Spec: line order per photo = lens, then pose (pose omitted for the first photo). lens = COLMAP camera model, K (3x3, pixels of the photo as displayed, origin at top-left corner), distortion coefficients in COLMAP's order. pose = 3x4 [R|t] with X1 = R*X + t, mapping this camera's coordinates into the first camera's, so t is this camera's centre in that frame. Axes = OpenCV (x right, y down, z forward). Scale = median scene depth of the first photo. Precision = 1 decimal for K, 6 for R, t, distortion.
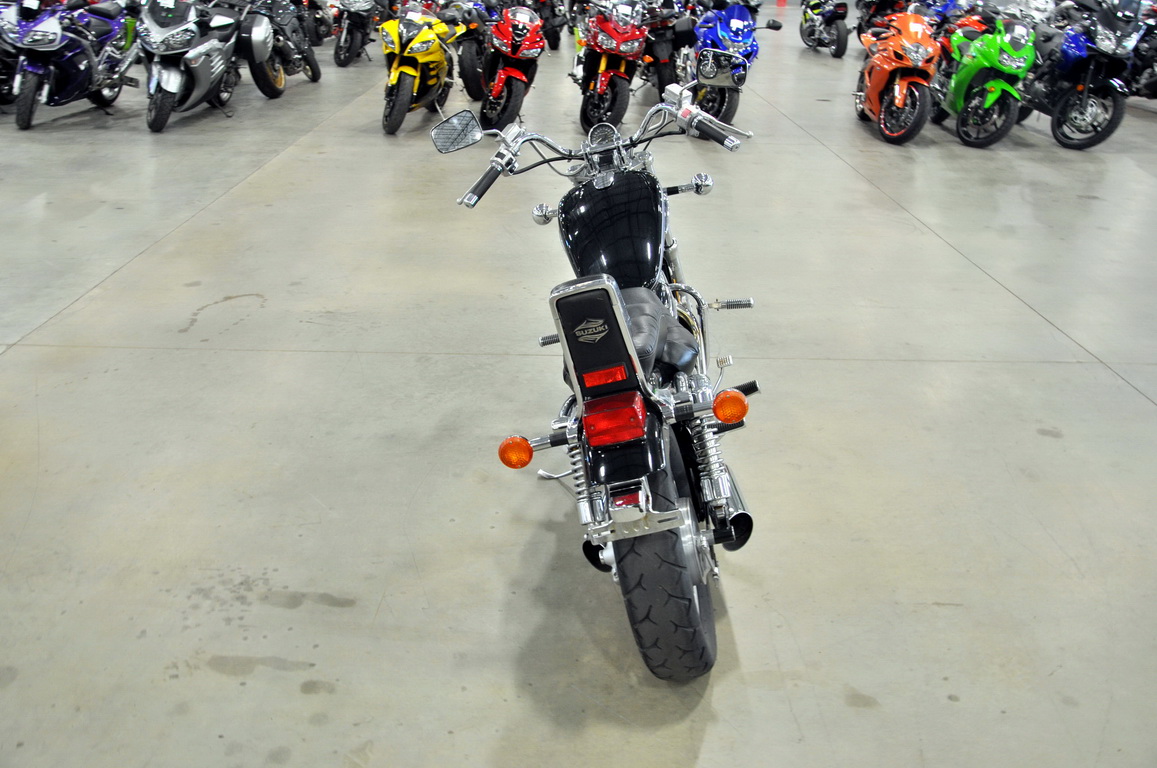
lens RADIAL K [[1016.7, 0, 581.5], [0, 1016.7, 390.5], [0, 0, 1]] dist [-0.136431, 0.194030]
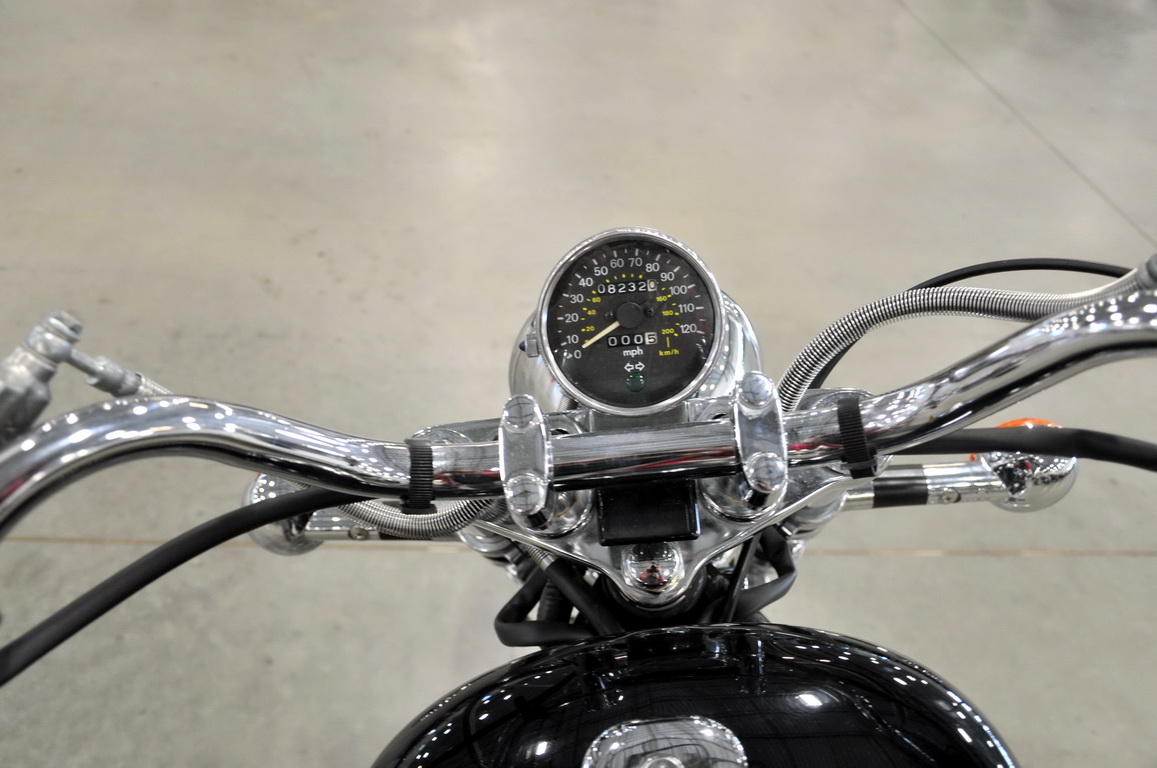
lens RADIAL K [[1009.4, 0, 578.5], [0, 1009.4, 384.0], [0, 0, 1]] dist [-0.160322, 0.204864]
pose [[0.987452, 0.030502, 0.154948, -0.009013], [-0.070838, 0.962472, 0.261972, -0.226683], [-0.141143, -0.269661, 0.952555, 0.679200]]
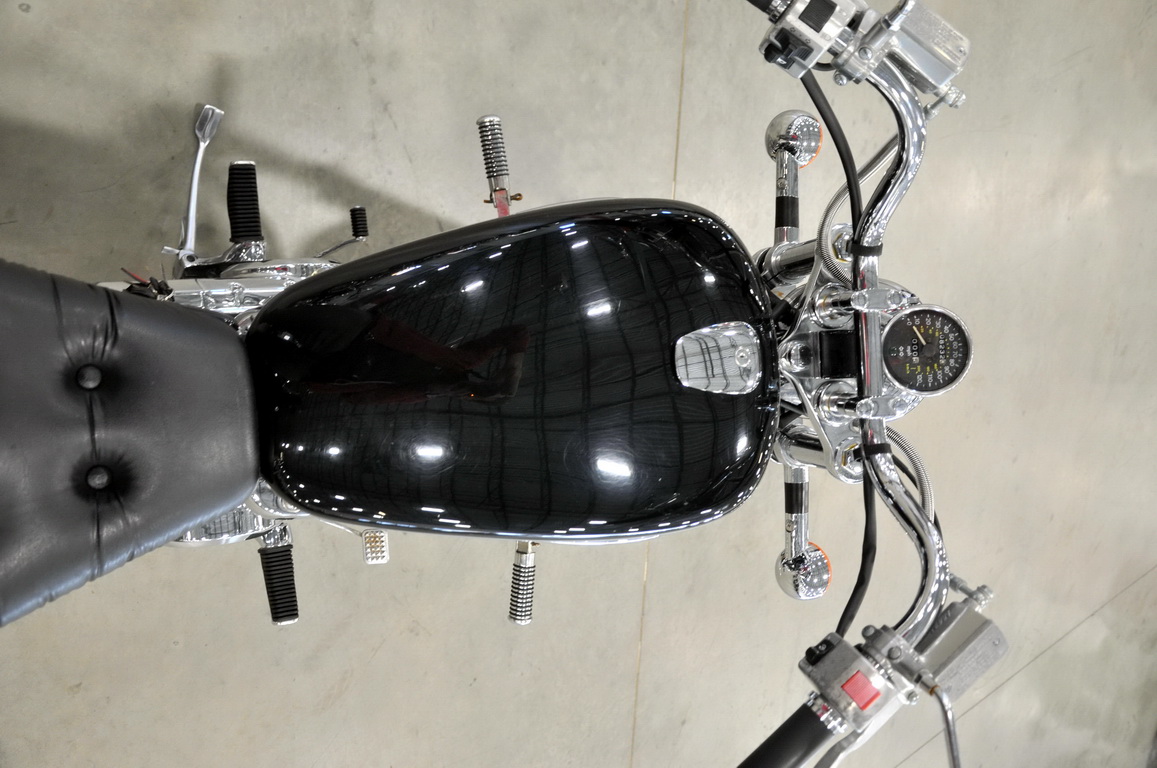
lens RADIAL K [[1016.7, 0, 581.5], [0, 1016.7, 390.5], [0, 0, 1]] dist [-0.136431, 0.194030]
pose [[-0.040657, 0.964365, 0.261433, -0.036738], [-0.916475, -0.140221, 0.374716, -0.218449], [0.398022, -0.224362, 0.889517, 0.535832]]
